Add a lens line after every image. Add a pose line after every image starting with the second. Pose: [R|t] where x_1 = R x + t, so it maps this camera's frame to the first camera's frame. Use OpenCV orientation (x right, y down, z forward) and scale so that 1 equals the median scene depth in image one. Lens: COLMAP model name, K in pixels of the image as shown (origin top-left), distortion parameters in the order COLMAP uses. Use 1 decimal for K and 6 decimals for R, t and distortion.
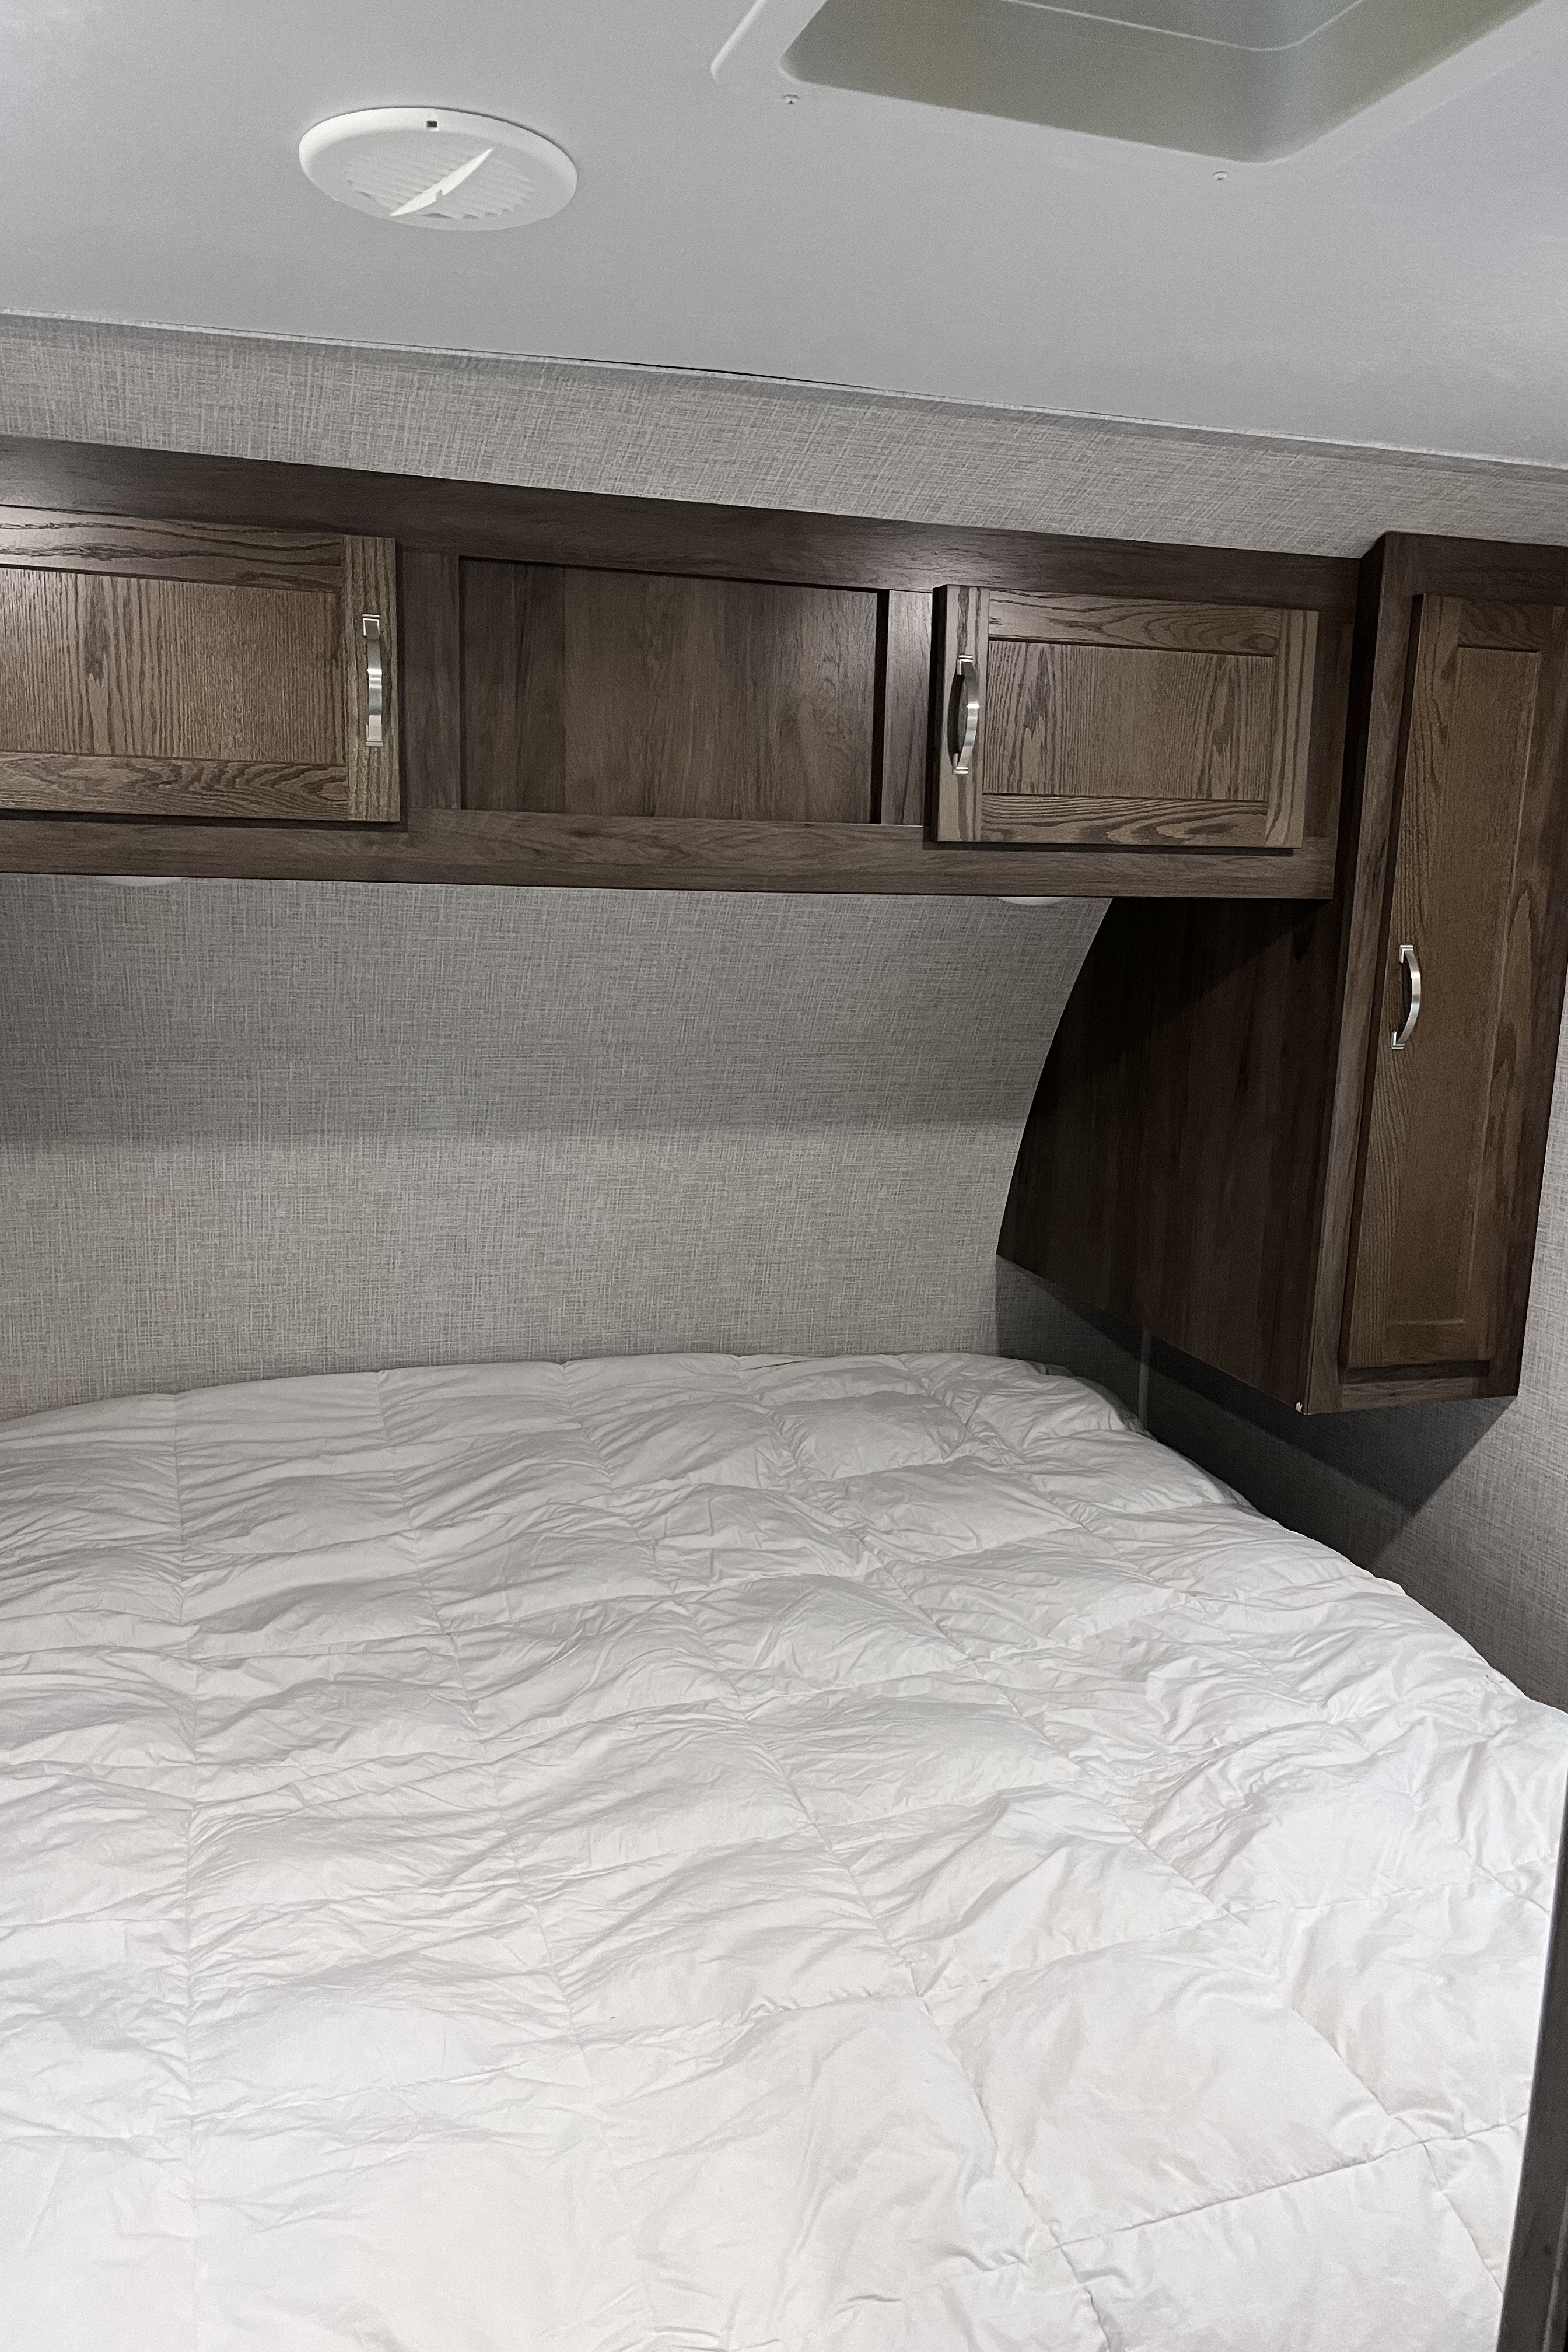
lens RADIAL K [[1736.2, 0, 787.2], [0, 1736.2, 1194.3], [0, 0, 1]] dist [0.041661, -0.061643]
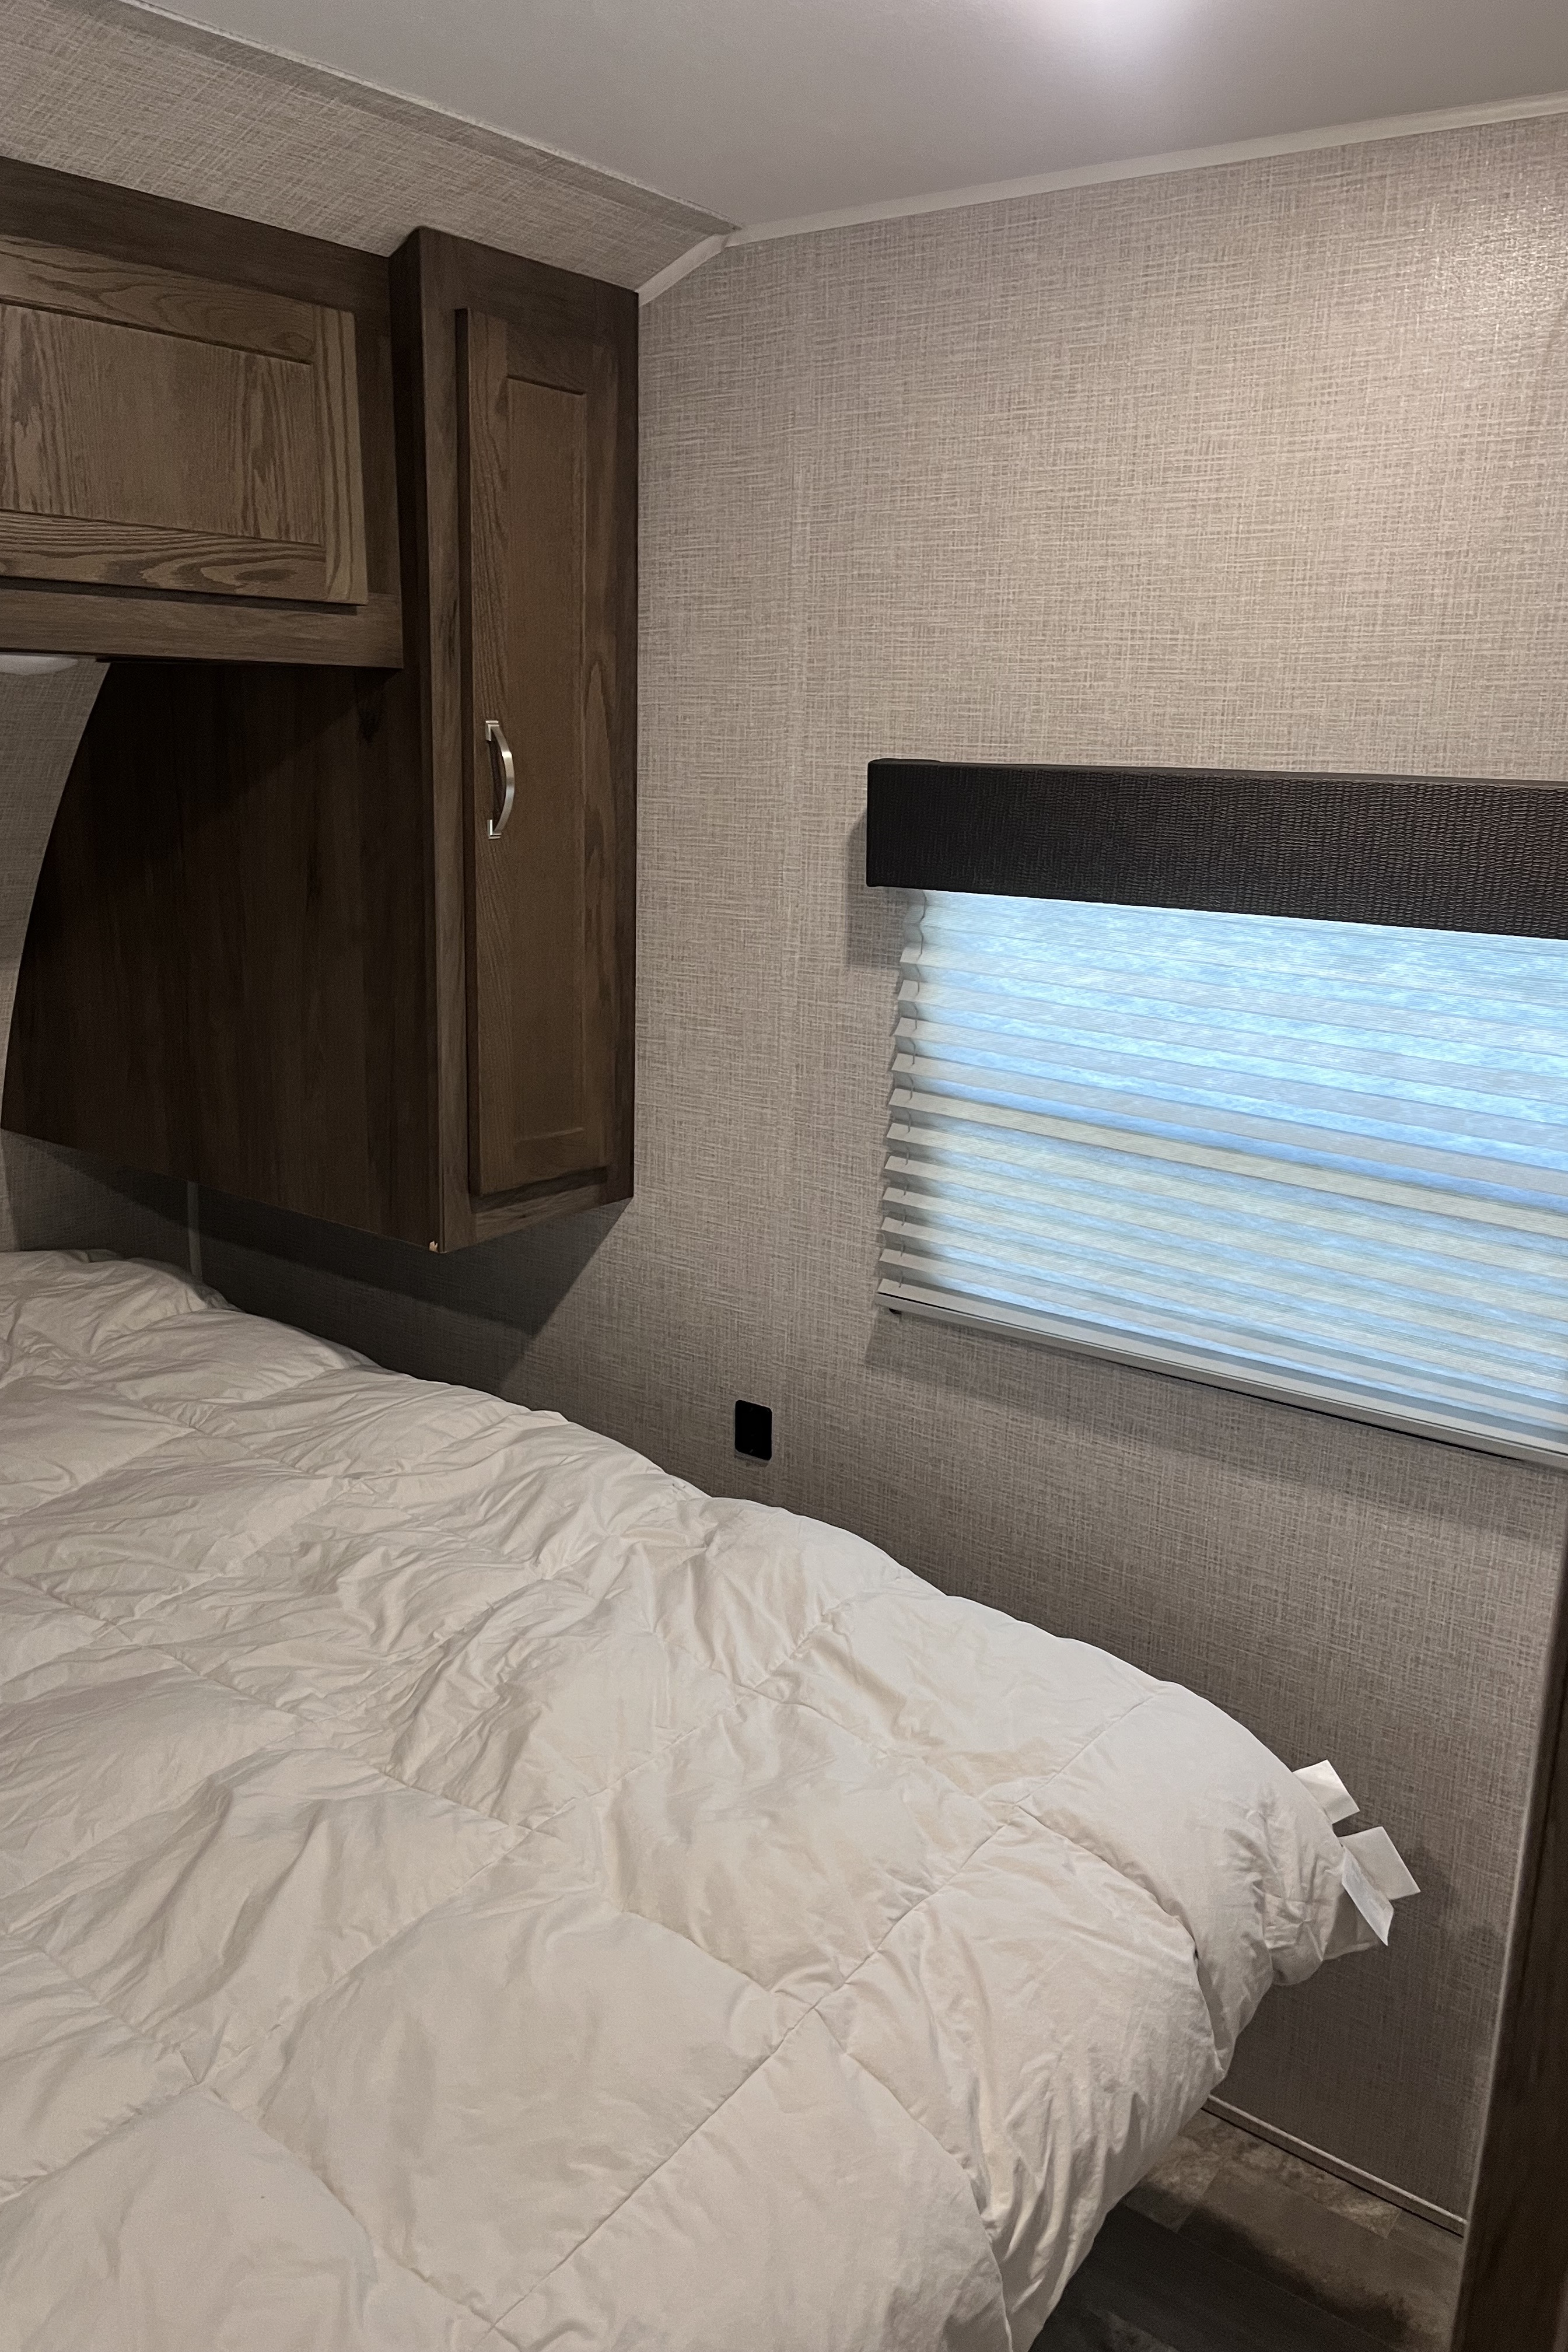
lens RADIAL K [[1743.1, 0, 783.6], [0, 1743.1, 1186.6], [0, 0, 1]] dist [0.041913, -0.060188]
pose [[0.819806, -0.151880, 0.552132, -0.058487], [0.104070, 0.987645, 0.117158, 0.004636], [-0.563105, -0.038586, 0.825484, 0.168917]]
